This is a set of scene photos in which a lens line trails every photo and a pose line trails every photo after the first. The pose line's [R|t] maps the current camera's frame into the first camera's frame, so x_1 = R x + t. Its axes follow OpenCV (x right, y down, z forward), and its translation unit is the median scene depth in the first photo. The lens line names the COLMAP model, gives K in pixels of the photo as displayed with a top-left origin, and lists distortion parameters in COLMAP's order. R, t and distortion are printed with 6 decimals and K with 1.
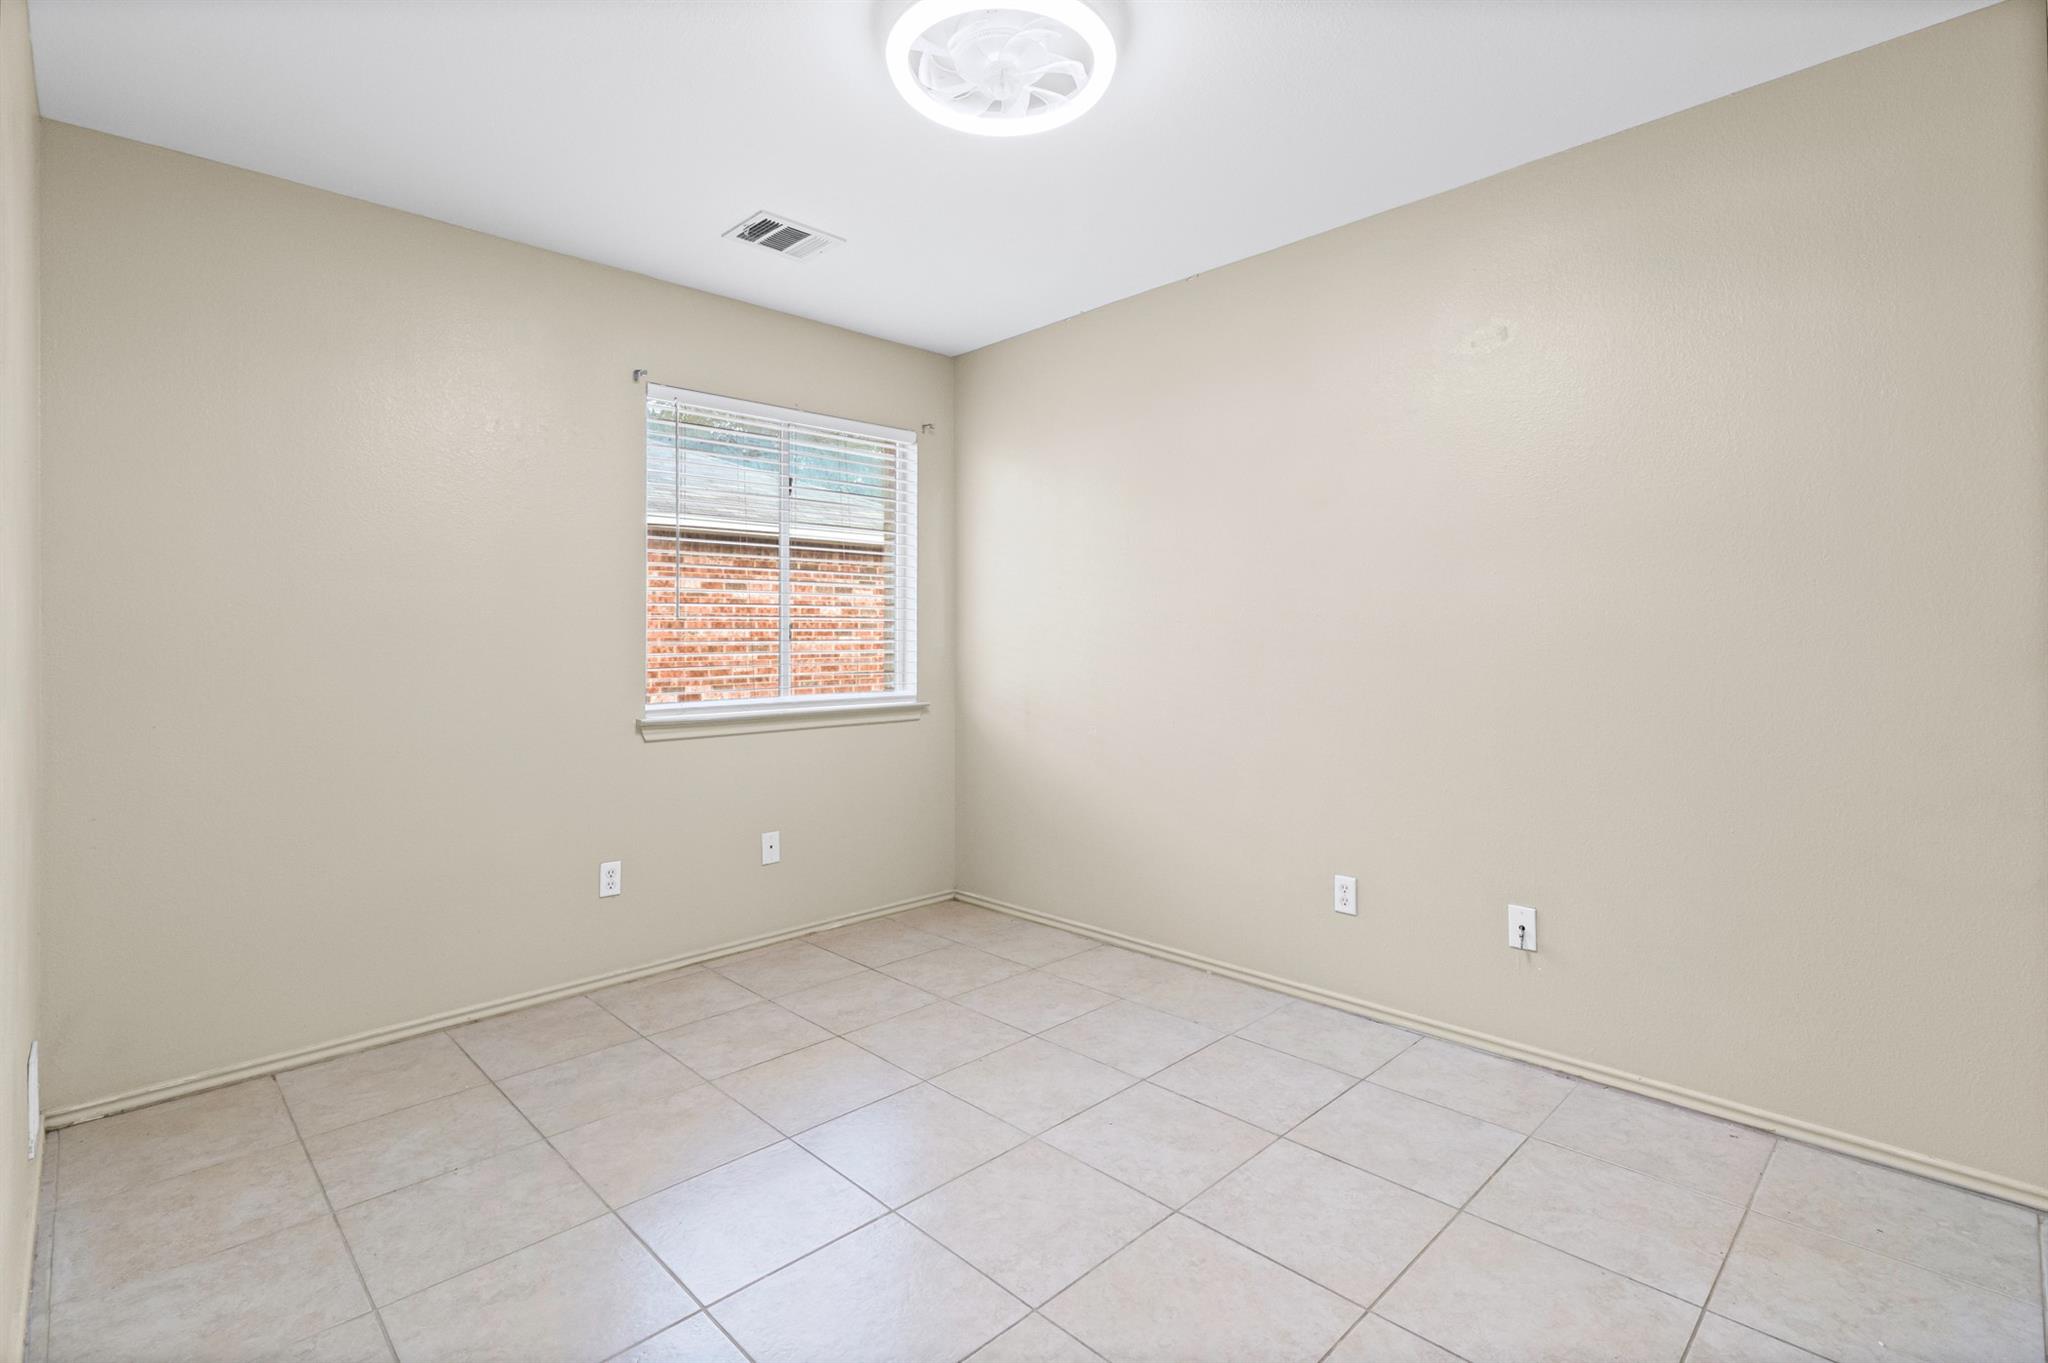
lens RADIAL K [[950.2, 0, 1021.3], [0, 950.2, 667.6], [0, 0, 1]] dist [0.003100, -0.000197]
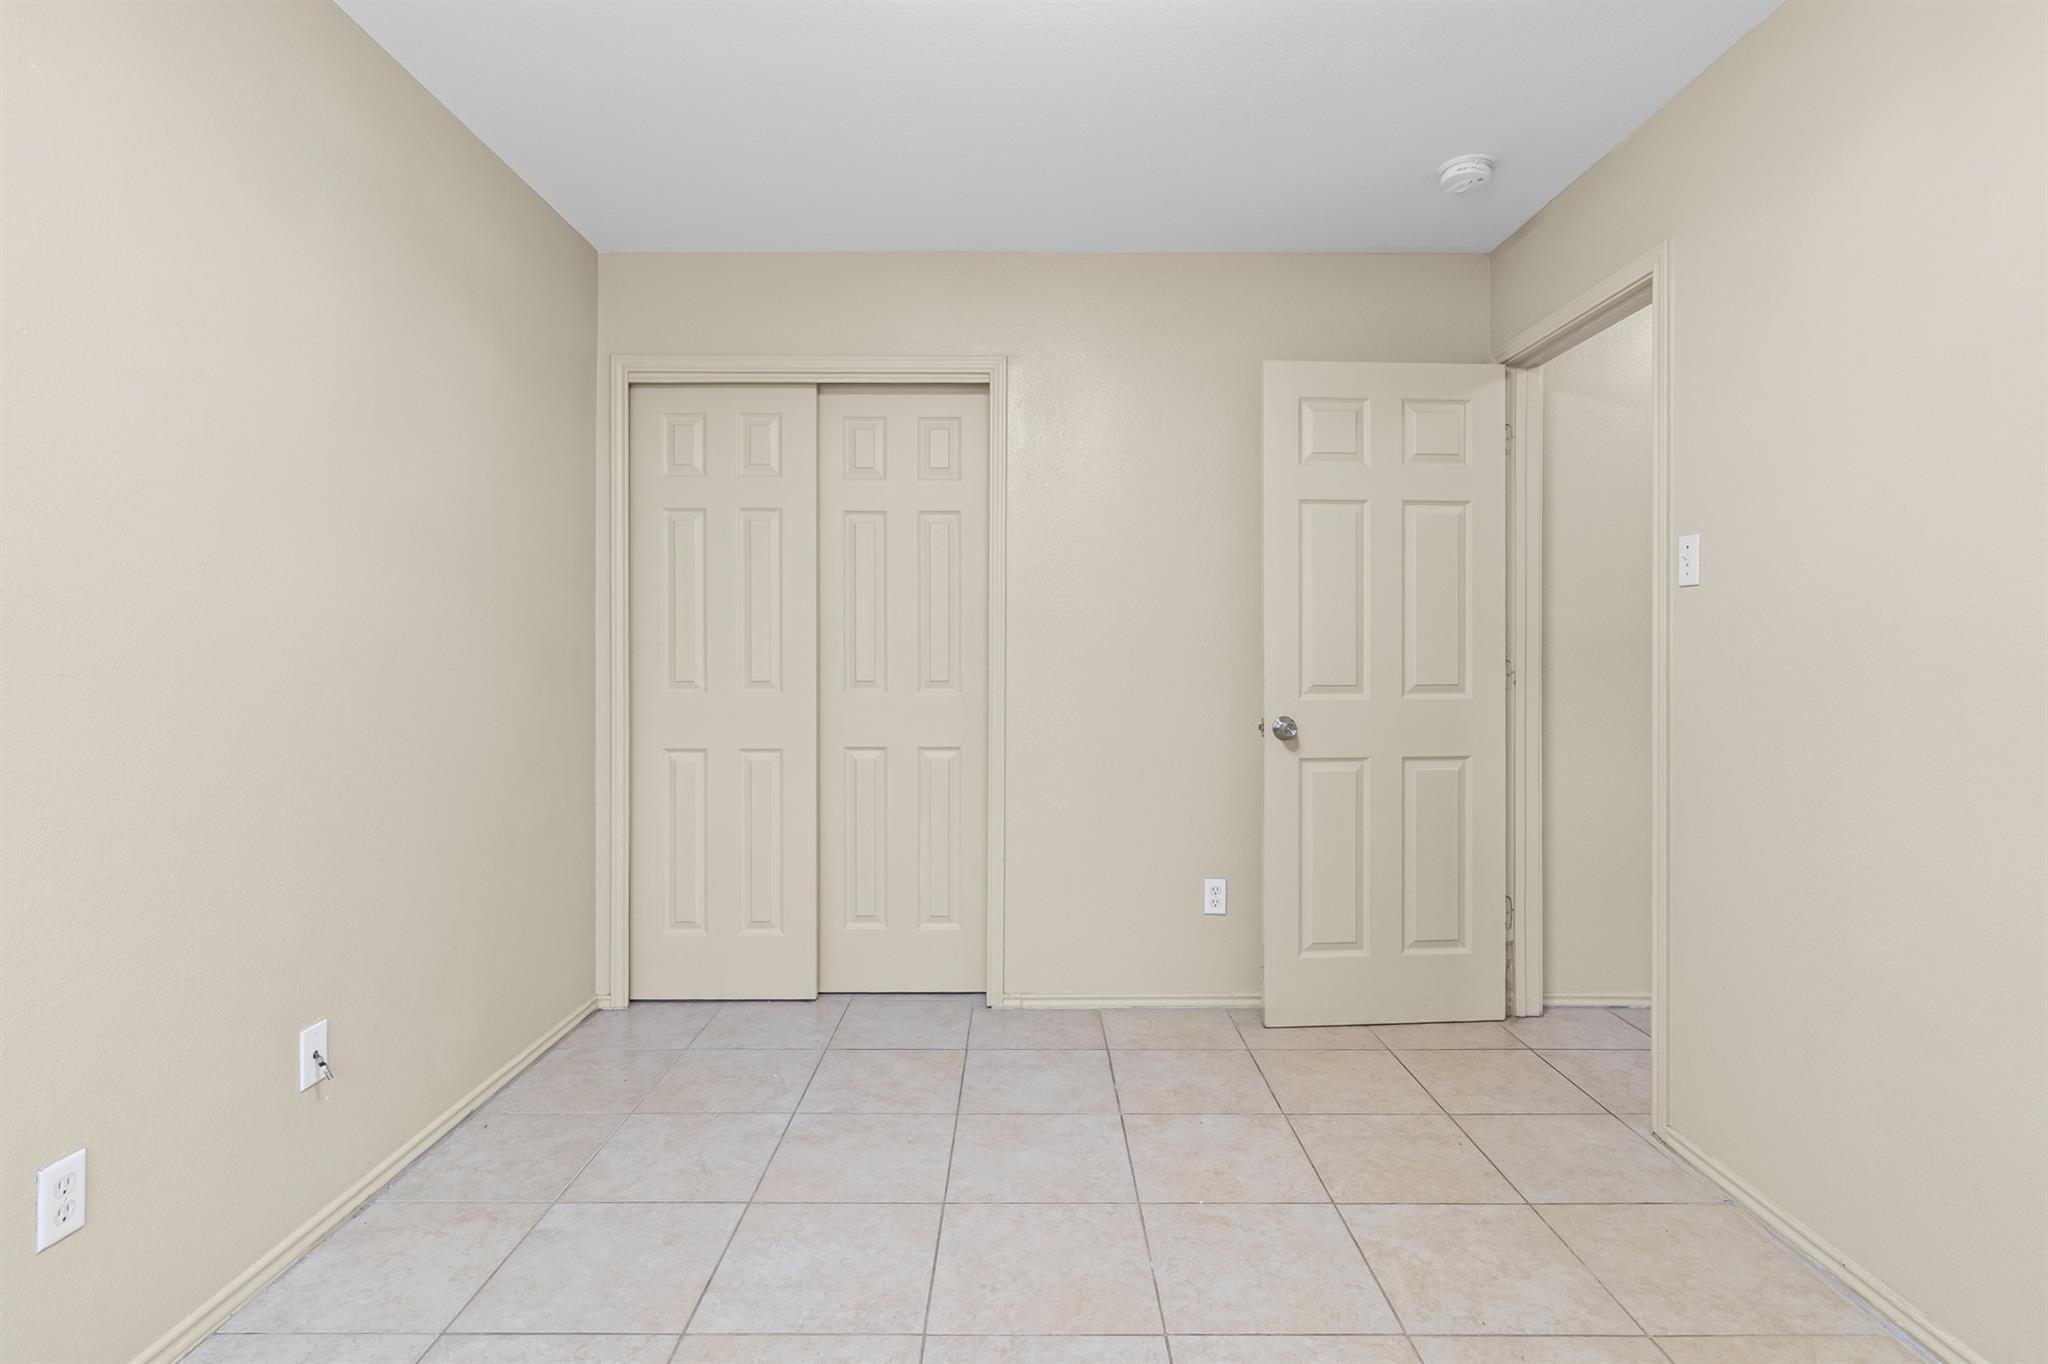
lens RADIAL K [[950.2, 0, 1033.0], [0, 950.2, 687.4], [0, 0, 1]] dist [0.003100, -0.000197]
pose [[-0.708305, -0.014657, 0.705754, -0.421806], [0.021428, 0.998877, 0.042250, -0.026287], [-0.705581, 0.045049, -0.707196, 1.299432]]
